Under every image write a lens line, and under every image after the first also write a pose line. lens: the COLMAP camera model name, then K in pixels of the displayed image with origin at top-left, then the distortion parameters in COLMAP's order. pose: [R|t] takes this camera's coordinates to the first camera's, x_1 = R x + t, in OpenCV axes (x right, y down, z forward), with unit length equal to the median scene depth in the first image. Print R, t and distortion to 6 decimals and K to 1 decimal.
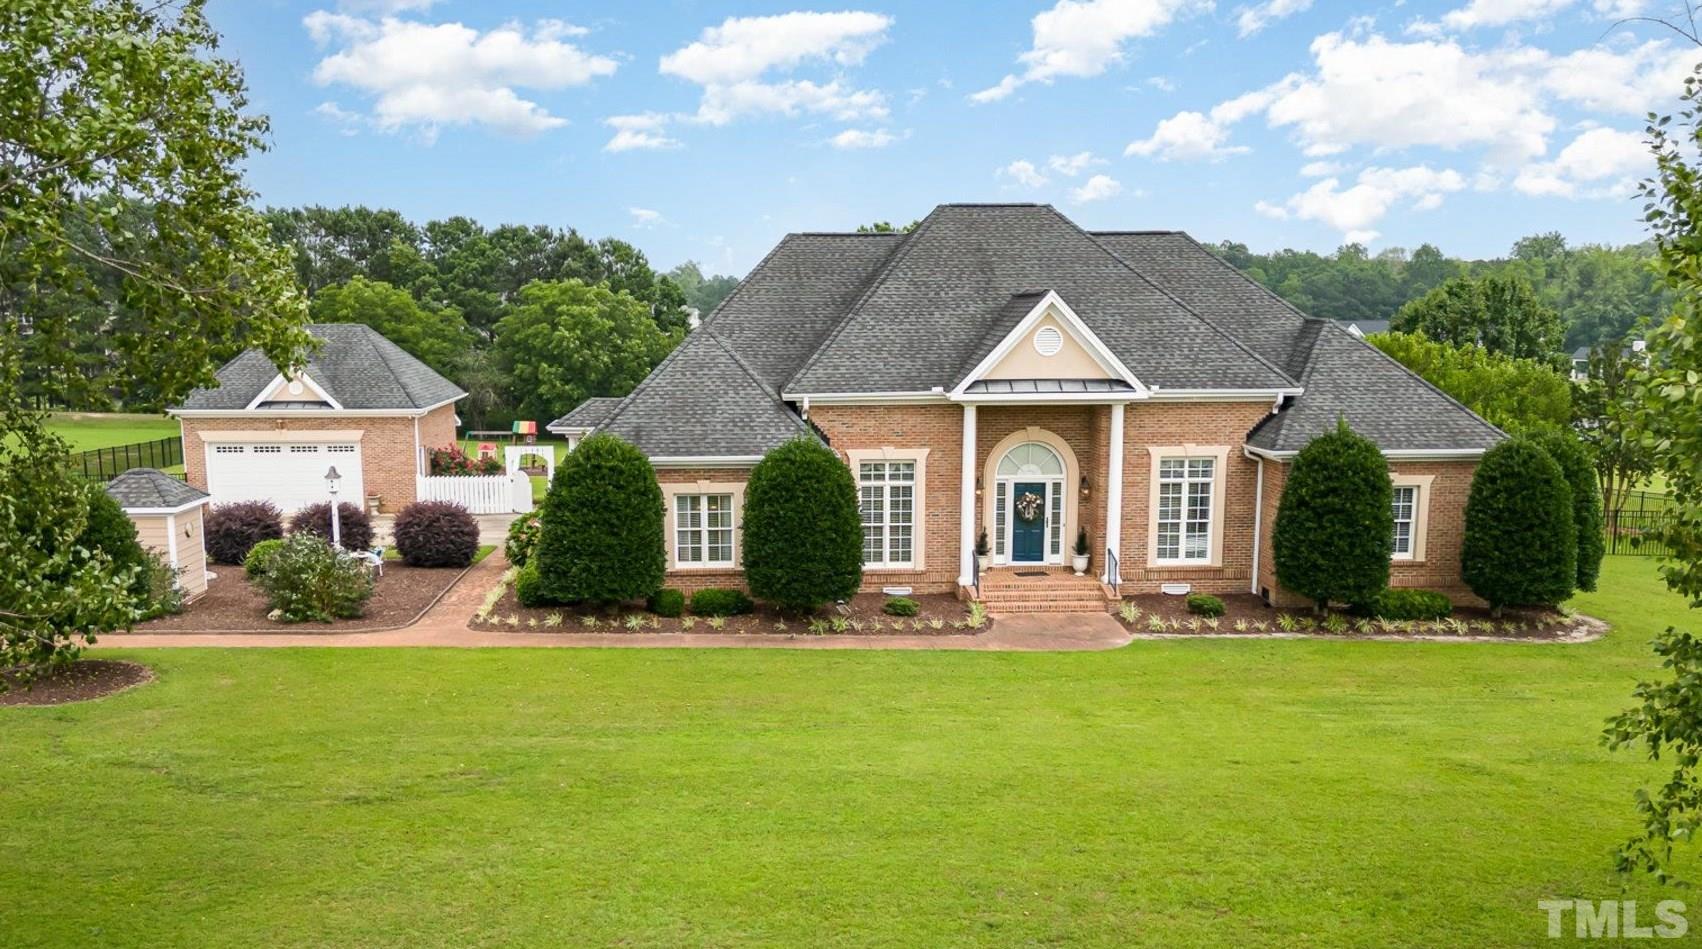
lens RADIAL K [[1098.0, 0, 835.6], [0, 1098.0, 577.7], [0, 0, 1]] dist [0.000242, 0.000323]
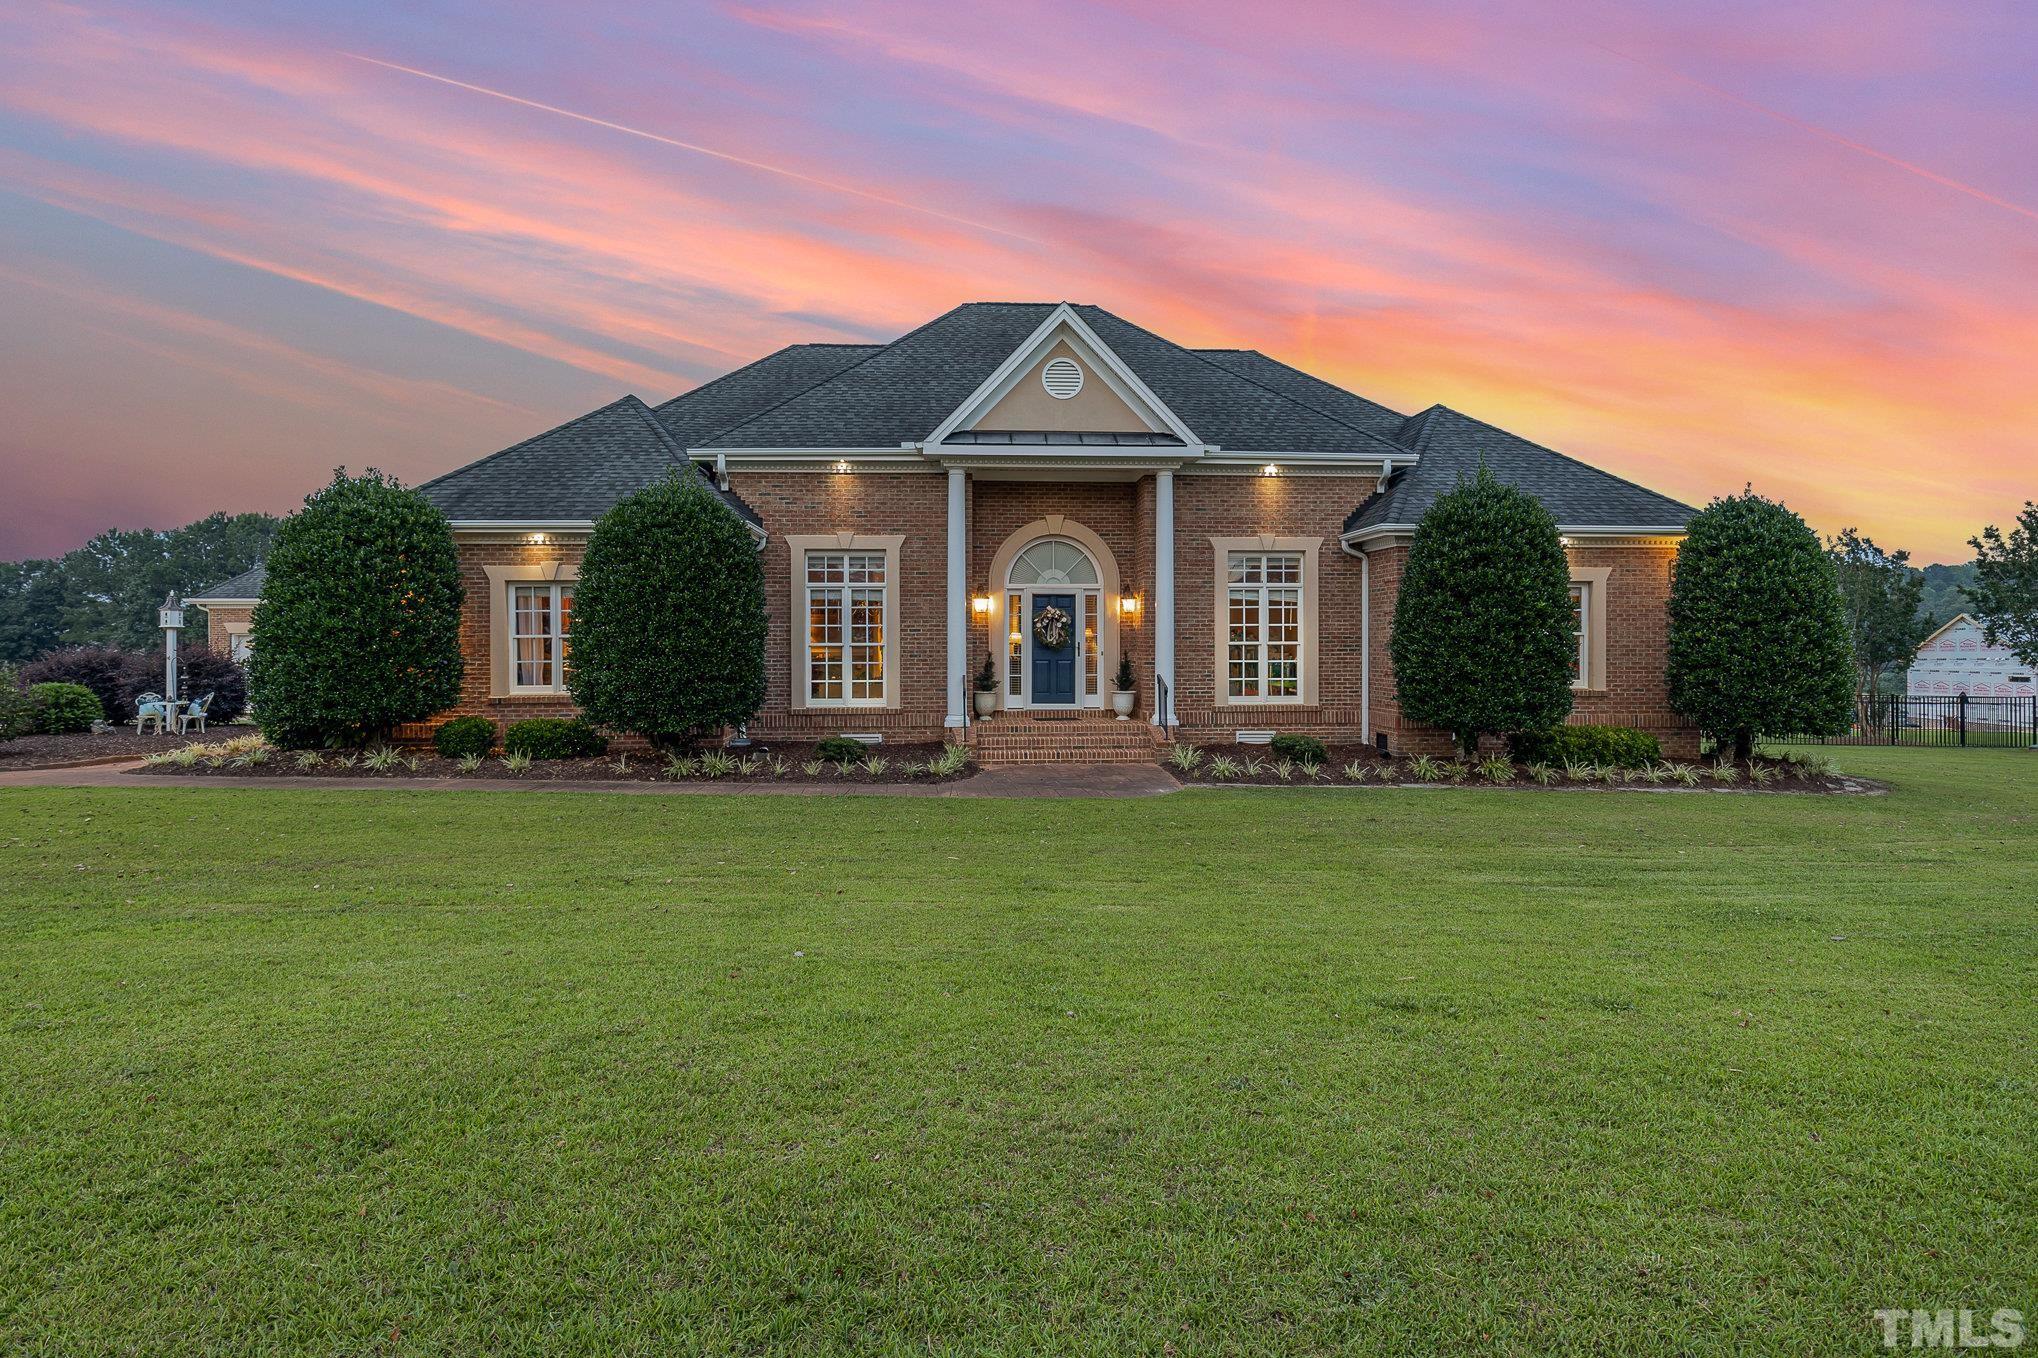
lens RADIAL K [[929.8, 0, 1019.0], [0, 929.8, 679.0], [0, 0, 1]] dist [-0.001409, 0.000006]
pose [[0.999546, 0.005315, 0.029654, 0.148476], [-0.000679, 0.988039, -0.154205, 0.070099], [-0.030119, 0.154115, 0.987594, 0.434492]]
